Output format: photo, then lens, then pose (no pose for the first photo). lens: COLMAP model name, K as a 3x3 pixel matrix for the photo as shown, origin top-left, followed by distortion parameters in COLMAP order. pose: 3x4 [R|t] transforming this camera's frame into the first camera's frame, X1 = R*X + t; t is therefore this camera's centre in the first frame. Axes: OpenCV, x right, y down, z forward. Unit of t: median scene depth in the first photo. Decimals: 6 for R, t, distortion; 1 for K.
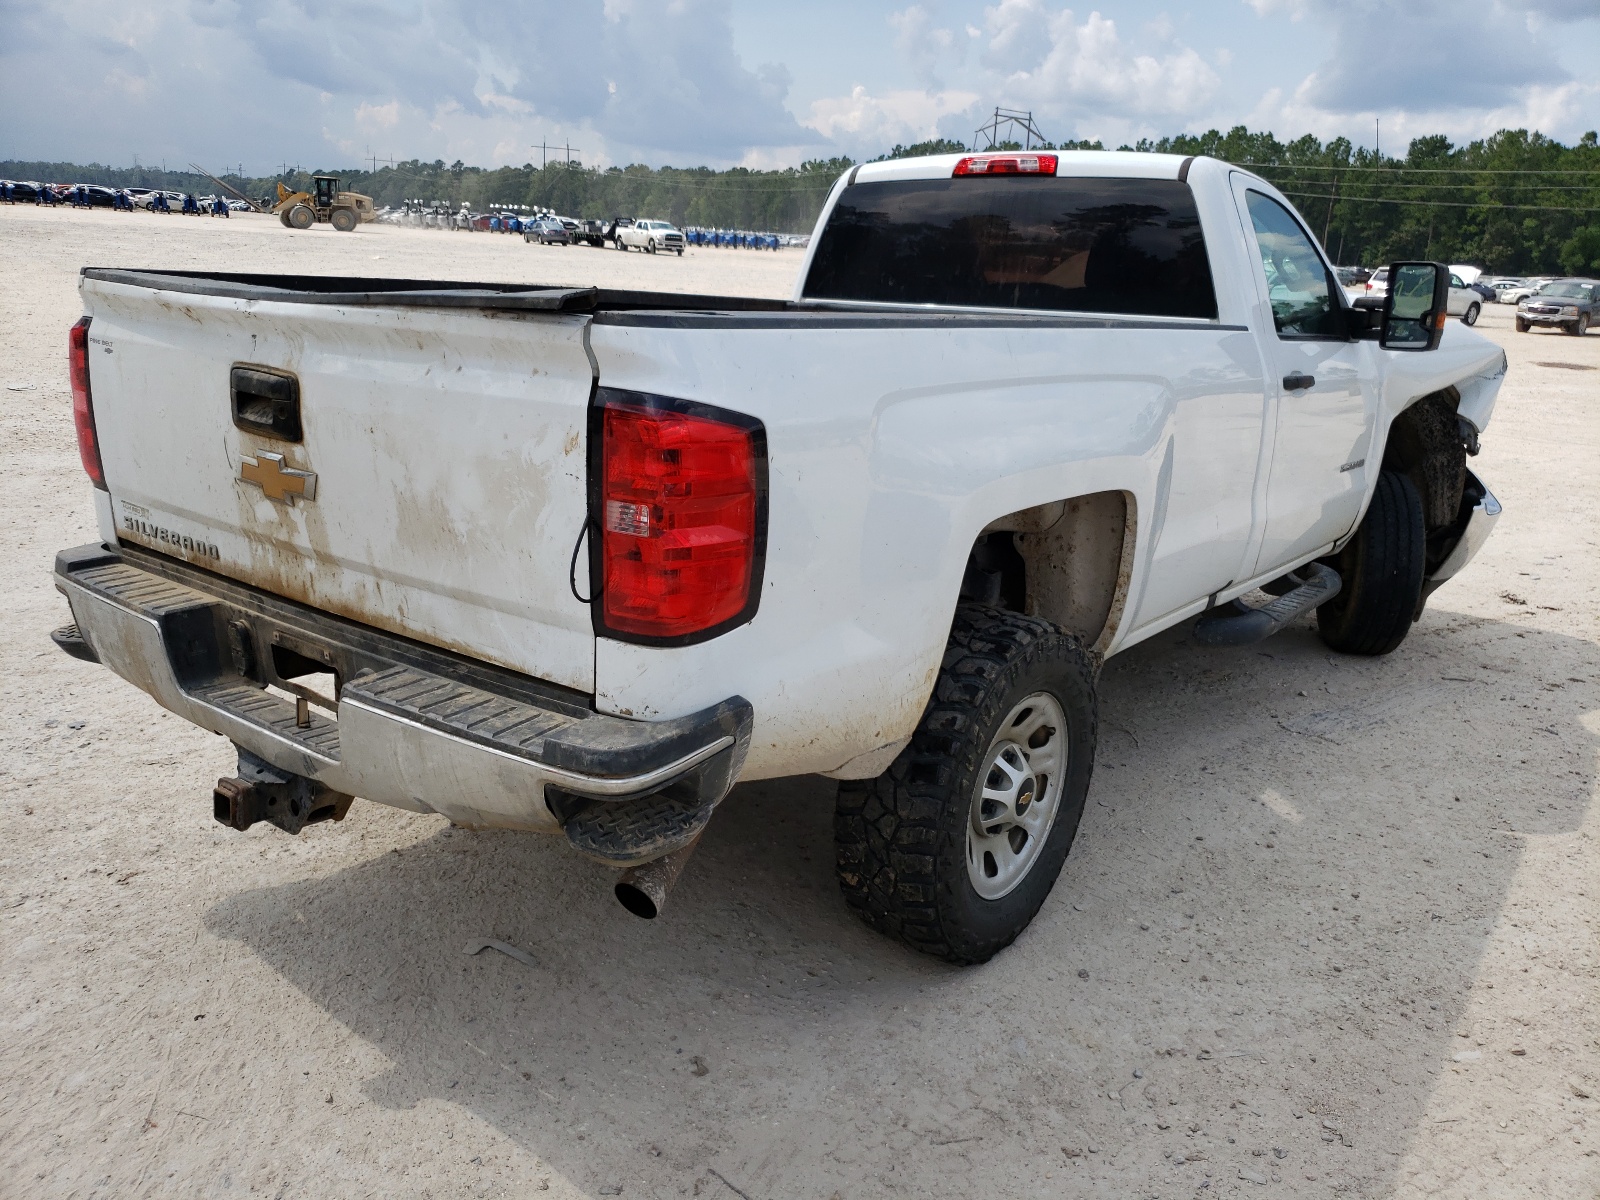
lens RADIAL K [[1248.5, 0, 793.8], [0, 1248.5, 593.2], [0, 0, 1]] dist [0.006086, 0.005234]
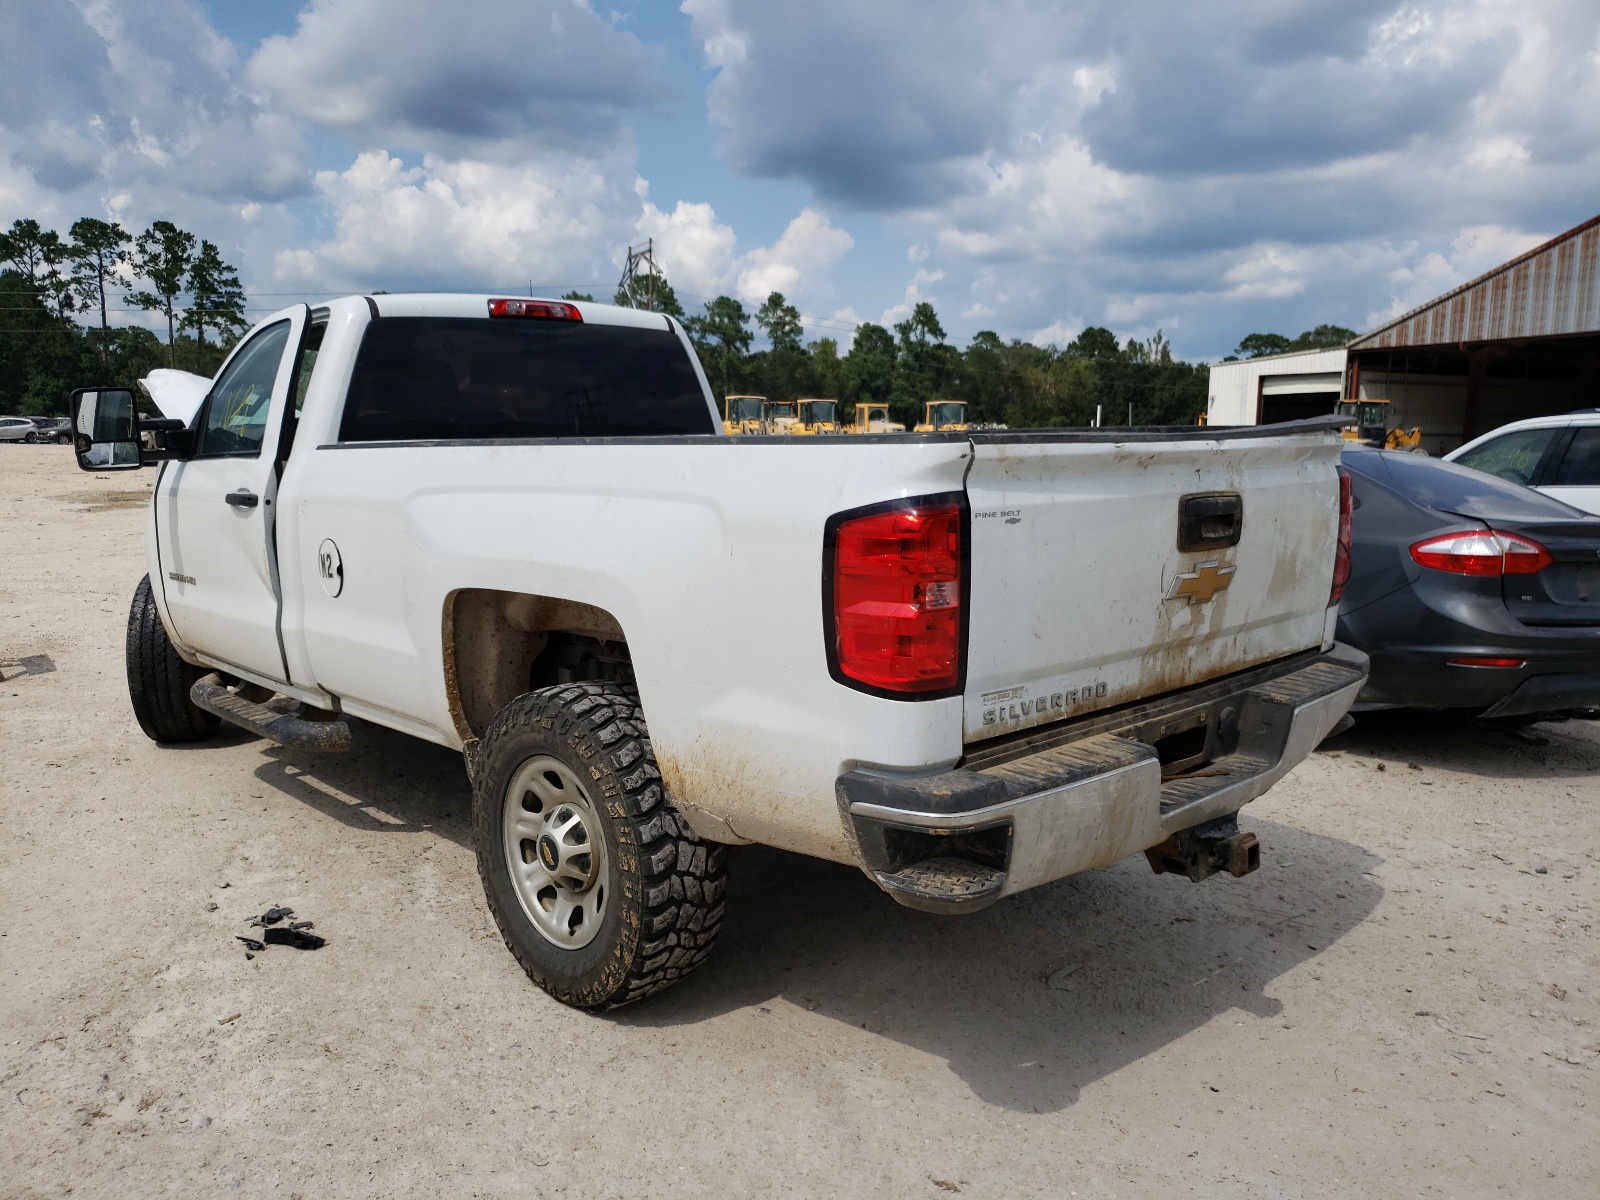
lens RADIAL K [[1248.5, 0, 797.2], [0, 1248.5, 610.3], [0, 0, 1]] dist [0.006086, 0.005234]
pose [[0.162426, -0.192629, 0.967735, -1.637410], [0.262505, 0.953851, 0.145806, -0.342861], [-0.951162, 0.230353, 0.205496, 1.108911]]
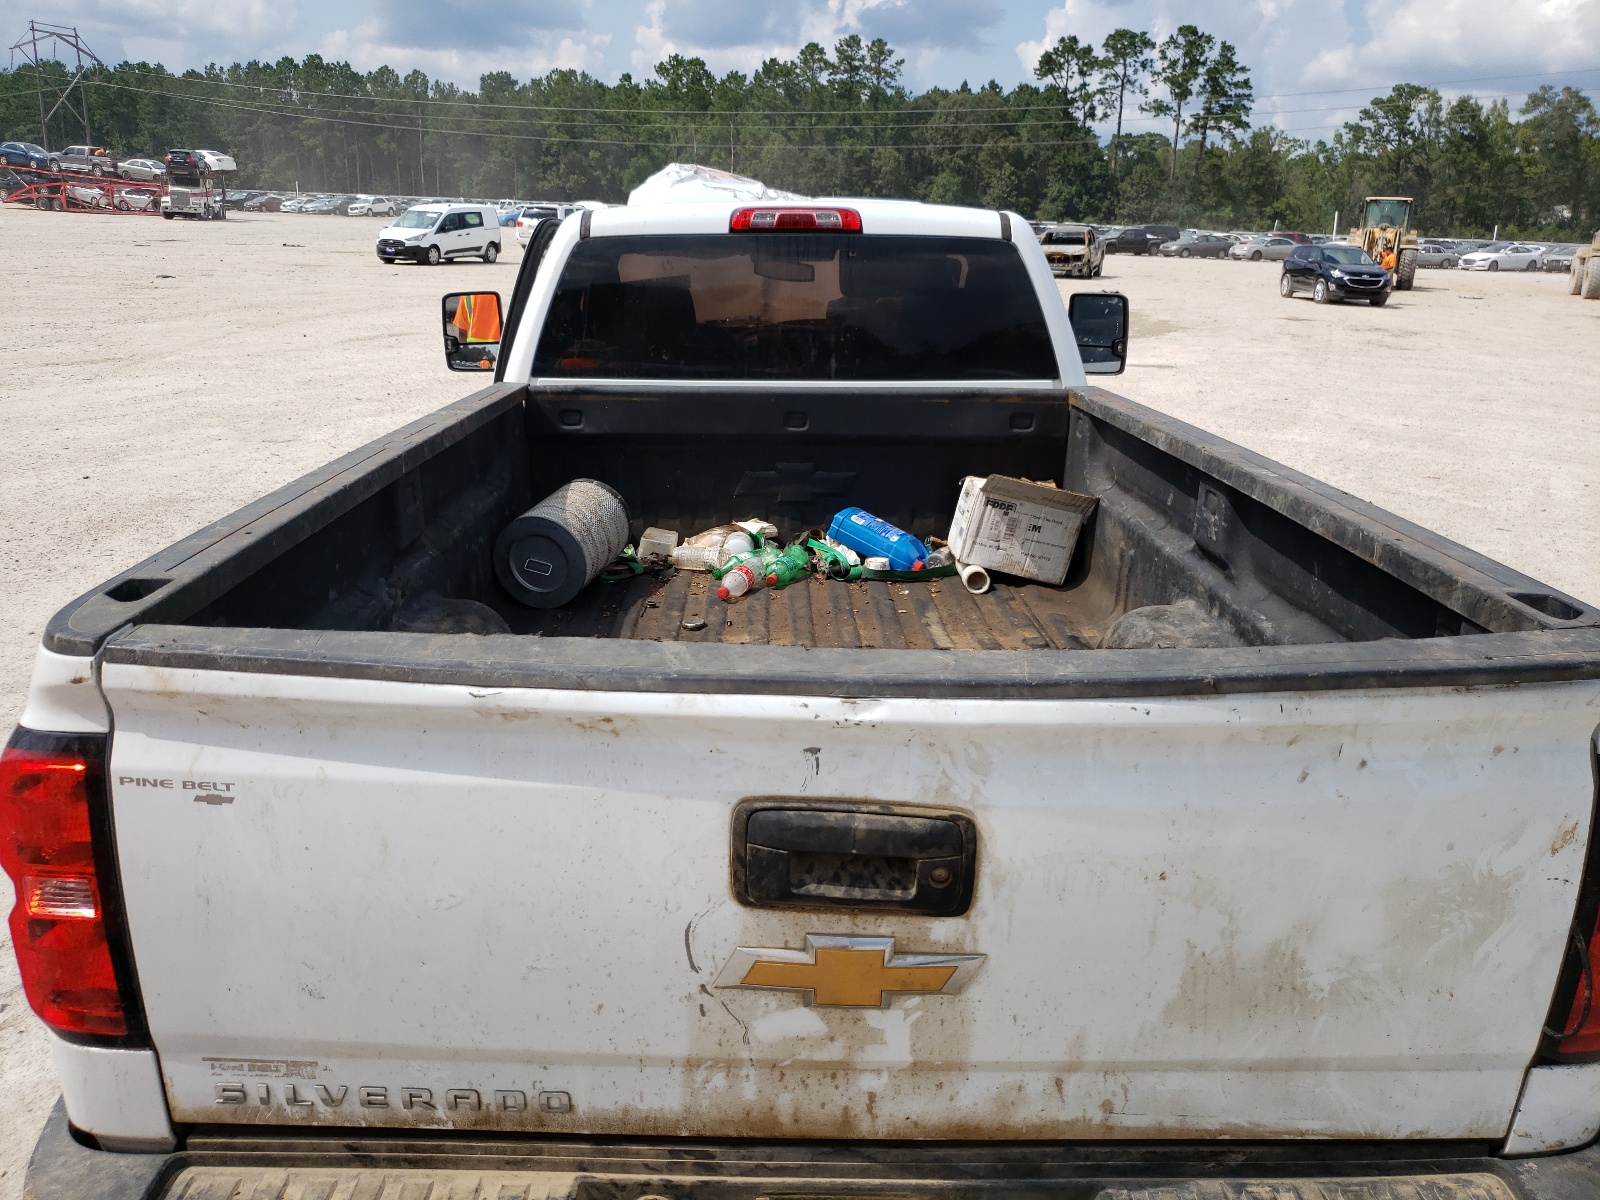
lens RADIAL K [[1248.5, 0, 772.7], [0, 1248.5, 576.7], [0, 0, 1]] dist [0.006086, 0.005234]
pose [[0.796474, -0.198002, 0.571336, -0.721174], [0.176253, 0.979859, 0.093872, -0.325081], [-0.578415, 0.025933, 0.815330, 0.532211]]
